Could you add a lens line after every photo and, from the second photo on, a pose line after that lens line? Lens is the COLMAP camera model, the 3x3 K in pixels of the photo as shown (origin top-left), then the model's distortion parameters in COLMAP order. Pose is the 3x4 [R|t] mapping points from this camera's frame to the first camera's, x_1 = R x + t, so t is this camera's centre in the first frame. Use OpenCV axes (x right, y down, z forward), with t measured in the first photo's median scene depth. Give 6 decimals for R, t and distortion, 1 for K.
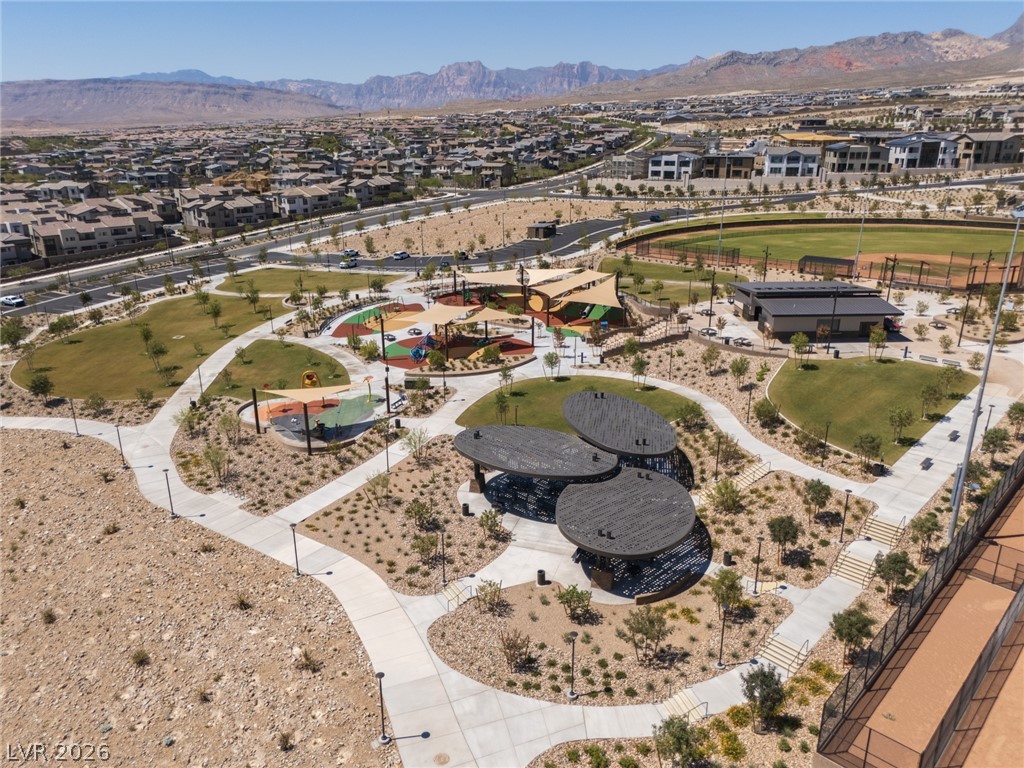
lens RADIAL K [[759.9, 0, 514.4], [0, 759.9, 384.6], [0, 0, 1]] dist [0.053090, -0.036722]
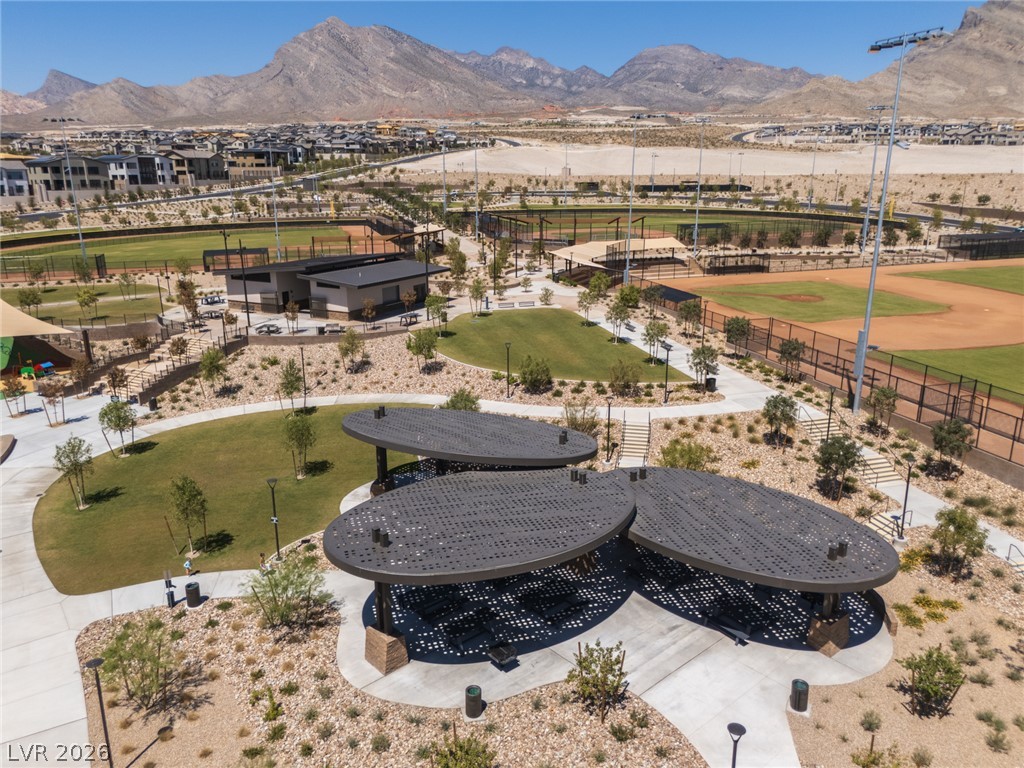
lens RADIAL K [[759.9, 0, 514.9], [0, 759.9, 377.9], [0, 0, 1]] dist [0.053090, -0.036722]
pose [[0.492251, -0.226398, 0.840496, -0.098358], [0.288546, 0.953429, 0.087826, -0.009965], [-0.821237, 0.199290, 0.534653, 0.191086]]
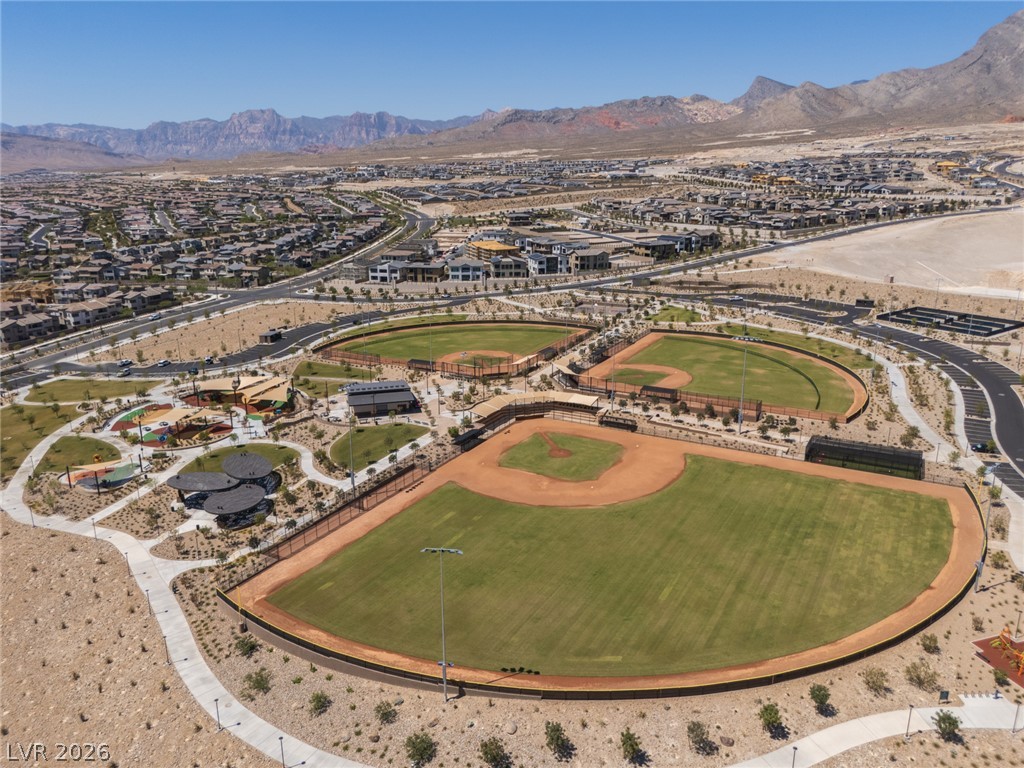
lens RADIAL K [[759.9, 0, 513.2], [0, 759.9, 382.3], [0, 0, 1]] dist [0.053090, -0.036722]
pose [[0.970349, -0.065967, 0.232531, 0.116888], [0.079310, 0.995670, -0.048495, -0.007845], [-0.228325, 0.065499, 0.971379, -0.428234]]
